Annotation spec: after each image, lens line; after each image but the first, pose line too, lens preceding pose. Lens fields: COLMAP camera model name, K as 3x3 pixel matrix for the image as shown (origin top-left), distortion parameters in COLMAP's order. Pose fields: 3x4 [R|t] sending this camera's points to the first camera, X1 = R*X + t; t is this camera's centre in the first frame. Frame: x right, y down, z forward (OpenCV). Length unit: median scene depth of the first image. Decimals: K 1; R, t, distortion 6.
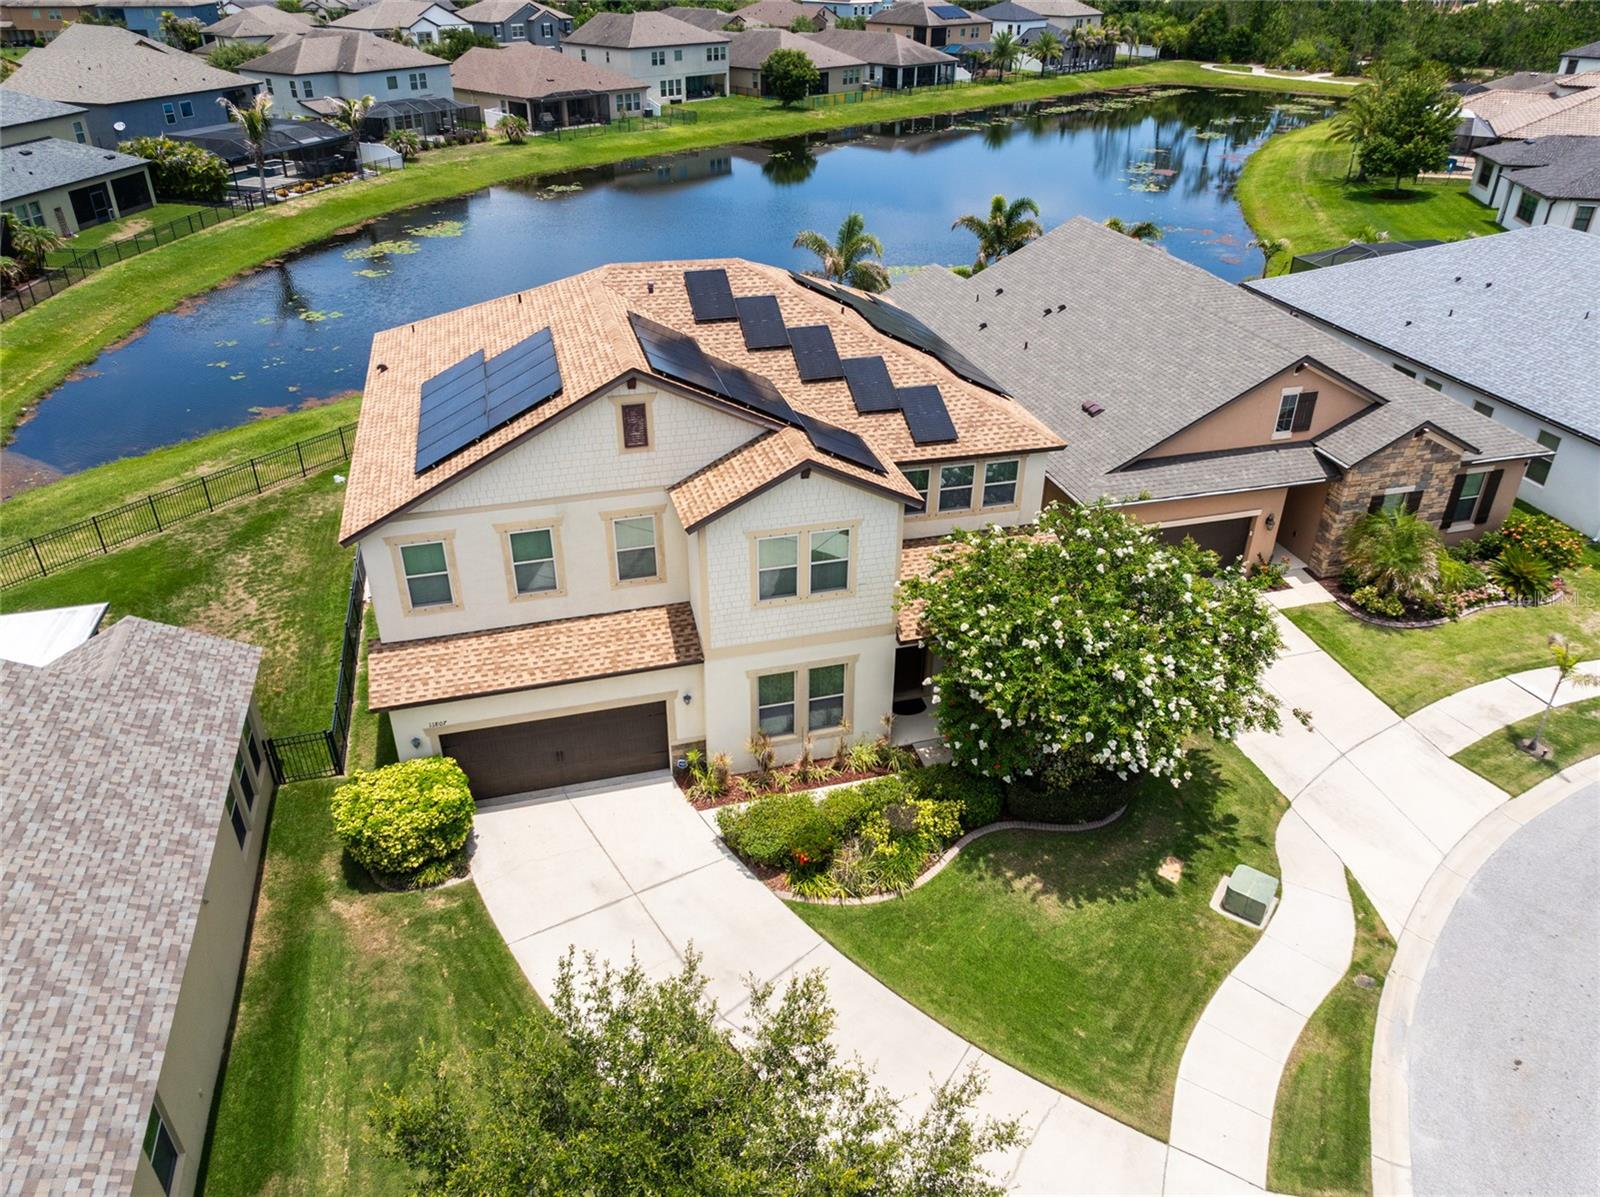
lens RADIAL K [[1115.9, 0, 797.5], [0, 1115.9, 620.1], [0, 0, 1]] dist [-0.043586, 0.036529]
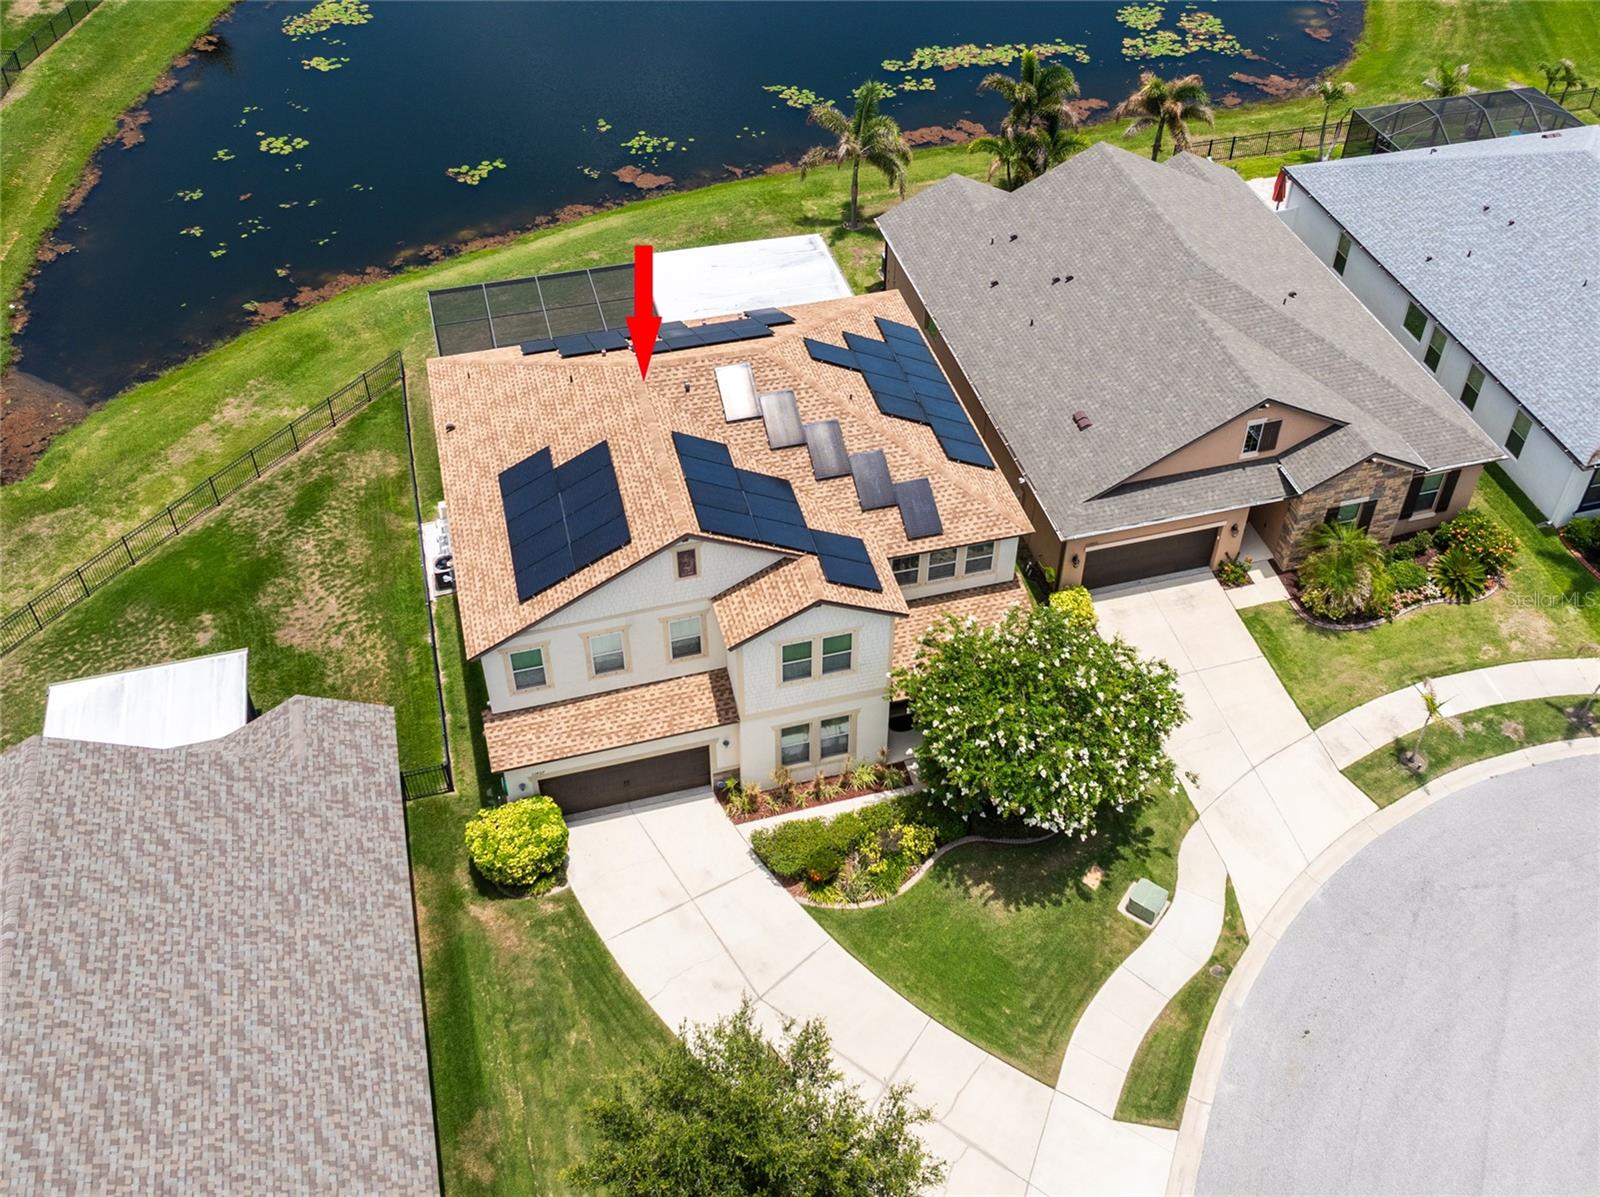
lens RADIAL K [[1404.2, 0, 800.0], [0, 1404.2, 598.5], [0, 0, 1]] dist [-0.018759, -0.007368]
pose [[0.999967, 0.000730, -0.008114, -0.000750], [0.000917, 0.979544, 0.201230, -0.438543], [0.008095, -0.201230, 0.979511, -0.576314]]
